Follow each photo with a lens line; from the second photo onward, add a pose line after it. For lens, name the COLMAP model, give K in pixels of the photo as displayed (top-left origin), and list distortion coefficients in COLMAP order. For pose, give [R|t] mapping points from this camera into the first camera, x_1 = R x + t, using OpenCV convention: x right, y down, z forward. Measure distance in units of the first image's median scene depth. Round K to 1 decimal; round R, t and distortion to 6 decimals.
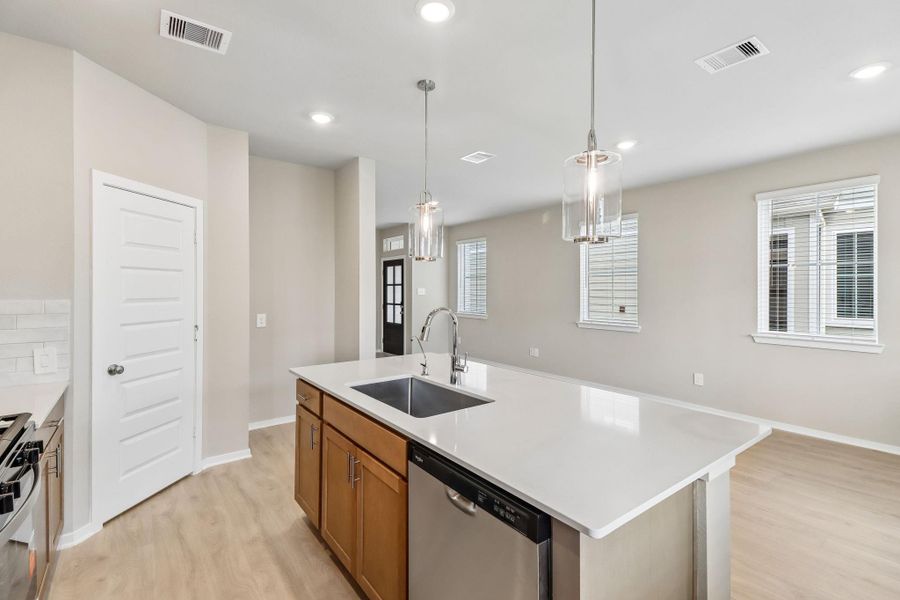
lens RADIAL K [[411.4, 0, 449.8], [0, 411.4, 289.4], [0, 0, 1]] dist [0.050700, -0.022934]
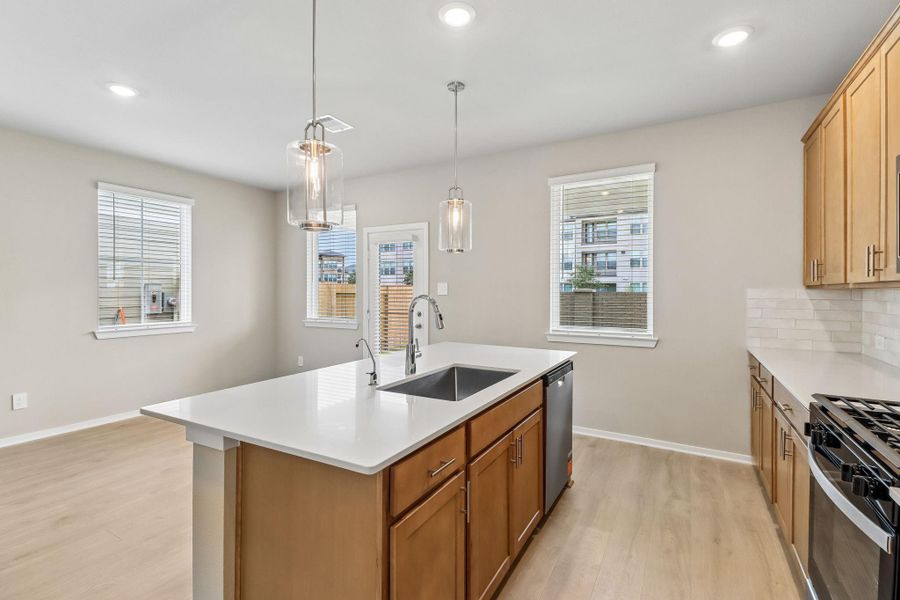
lens RADIAL K [[411.4, 0, 449.8], [0, 411.4, 289.4], [0, 0, 1]] dist [0.050700, -0.022934]
pose [[-0.395322, 0.003102, 0.918537, -0.452684], [-0.001034, 0.999992, -0.003822, 0.017383], [-0.918542, -0.002460, -0.395316, 0.648280]]
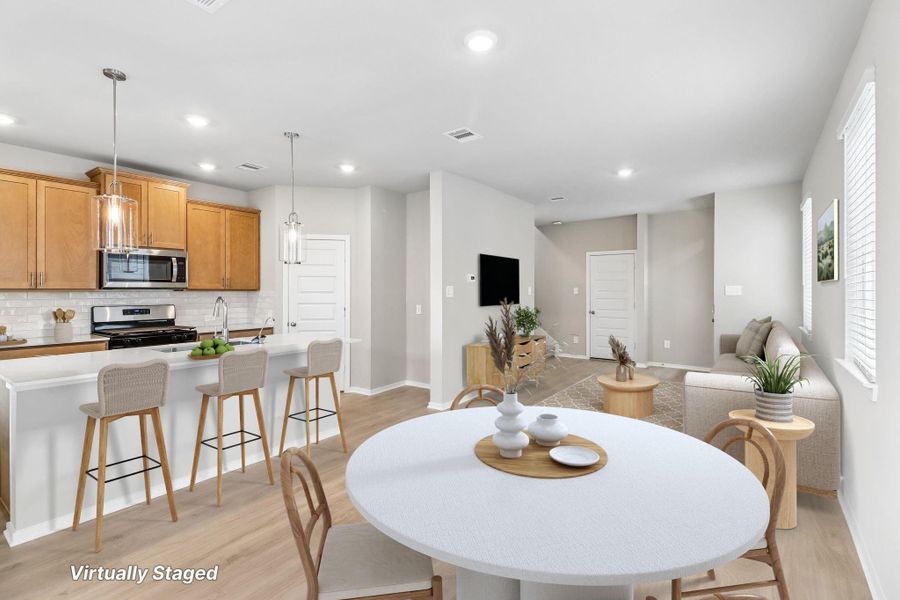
lens RADIAL K [[411.4, 0, 449.8], [0, 411.4, 289.4], [0, 0, 1]] dist [0.050700, -0.022934]
pose [[0.289949, -0.003385, -0.957036, 0.851051], [-0.000268, 0.999993, -0.003618, 0.012143], [0.957042, 0.001306, 0.289946, 0.669442]]
